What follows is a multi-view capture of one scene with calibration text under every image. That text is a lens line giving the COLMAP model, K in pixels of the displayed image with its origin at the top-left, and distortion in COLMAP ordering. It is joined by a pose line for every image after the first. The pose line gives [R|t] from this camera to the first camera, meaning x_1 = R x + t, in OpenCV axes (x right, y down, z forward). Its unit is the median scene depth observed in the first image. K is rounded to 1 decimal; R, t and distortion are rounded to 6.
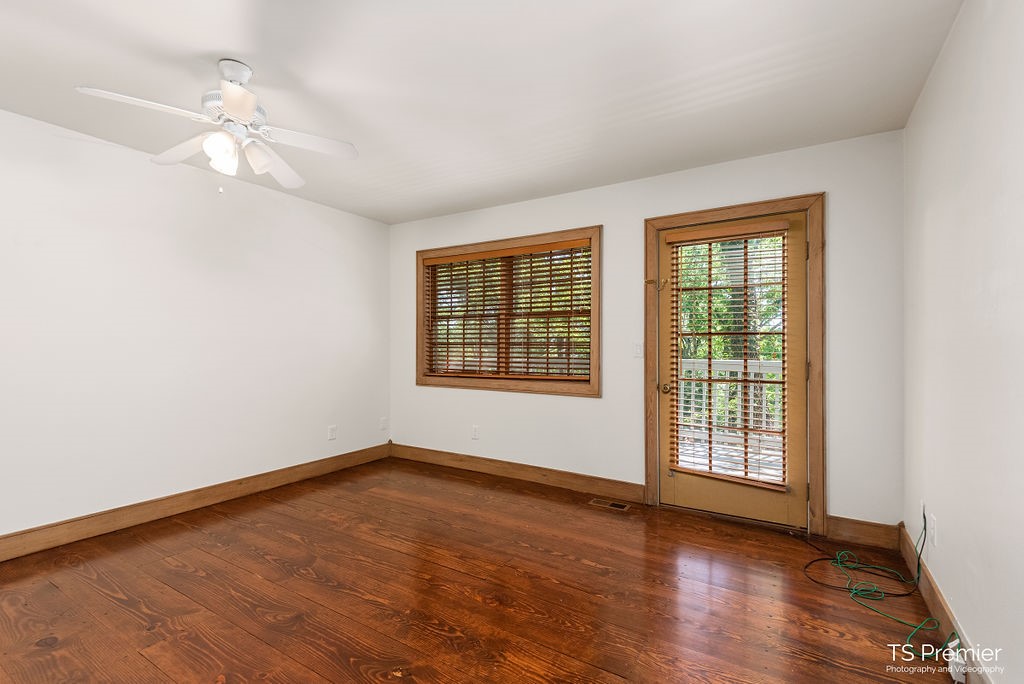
lens RADIAL K [[470.0, 0, 510.5], [0, 470.0, 339.7], [0, 0, 1]] dist [0.023401, -0.005428]
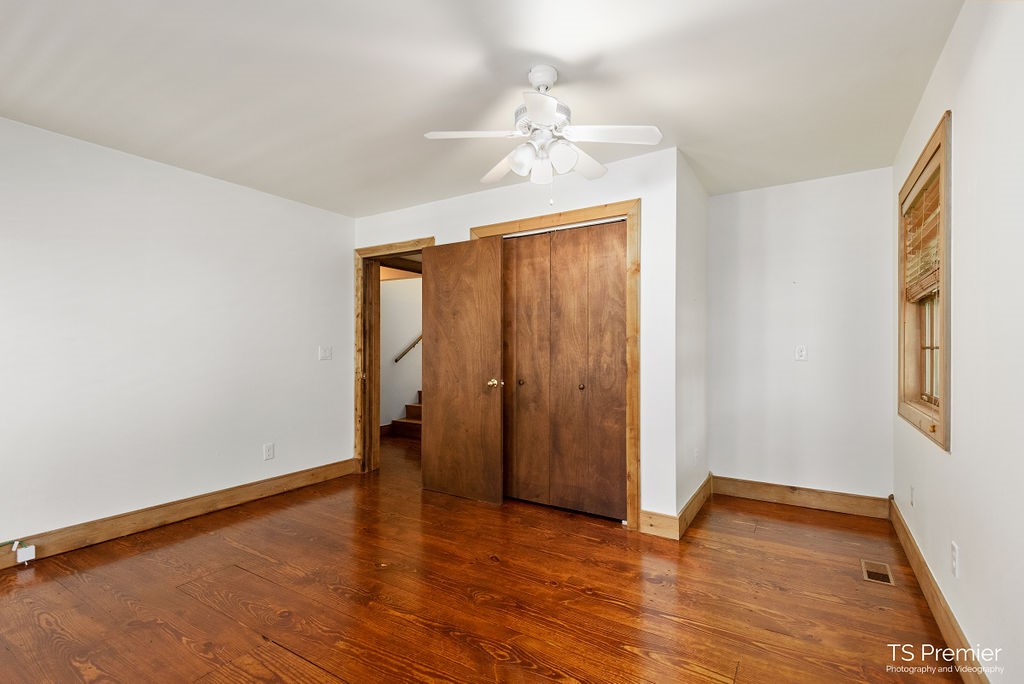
lens RADIAL K [[470.0, 0, 514.4], [0, 470.0, 343.3], [0, 0, 1]] dist [0.023401, -0.005428]
pose [[-0.999995, -0.003131, 0.001051, -0.504013], [-0.003146, 0.999896, -0.014042, 0.010781], [-0.001007, -0.014045, -0.999901, 1.943415]]
